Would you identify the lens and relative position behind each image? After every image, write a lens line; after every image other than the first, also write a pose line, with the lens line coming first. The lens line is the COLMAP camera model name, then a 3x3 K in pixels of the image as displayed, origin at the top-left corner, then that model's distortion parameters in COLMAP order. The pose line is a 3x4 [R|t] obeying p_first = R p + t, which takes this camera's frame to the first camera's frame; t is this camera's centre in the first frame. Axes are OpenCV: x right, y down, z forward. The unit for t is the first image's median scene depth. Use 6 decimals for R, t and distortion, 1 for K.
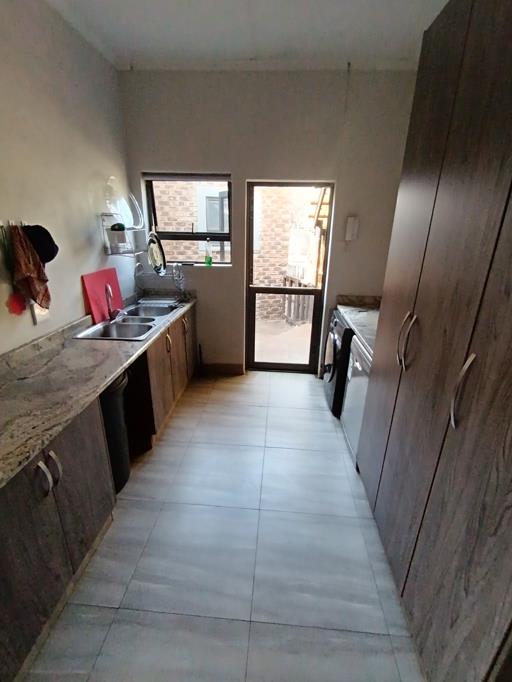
lens RADIAL K [[323.3, 0, 256.0], [0, 323.3, 341.0], [0, 0, 1]] dist [0.001468, -0.000286]
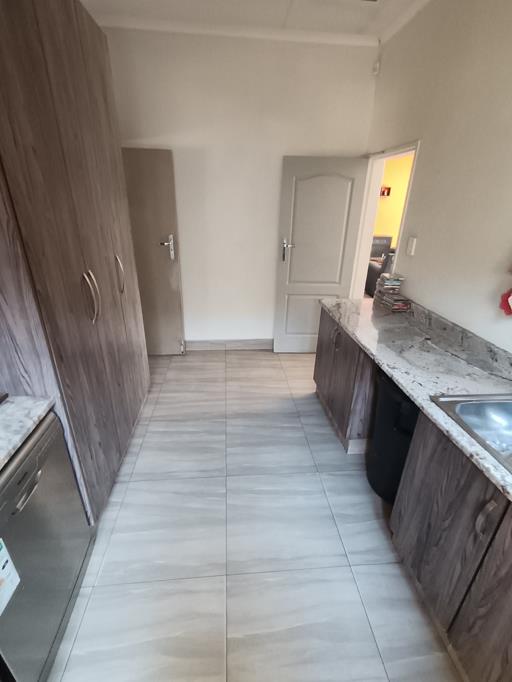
lens RADIAL K [[323.3, 0, 256.0], [0, 323.3, 341.0], [0, 0, 1]] dist [0.001468, -0.000286]
pose [[-0.983185, 0.028419, -0.180386, 0.106016], [-0.105003, 0.720196, 0.685779, -0.581522], [0.149402, 0.693189, -0.705101, 1.623789]]
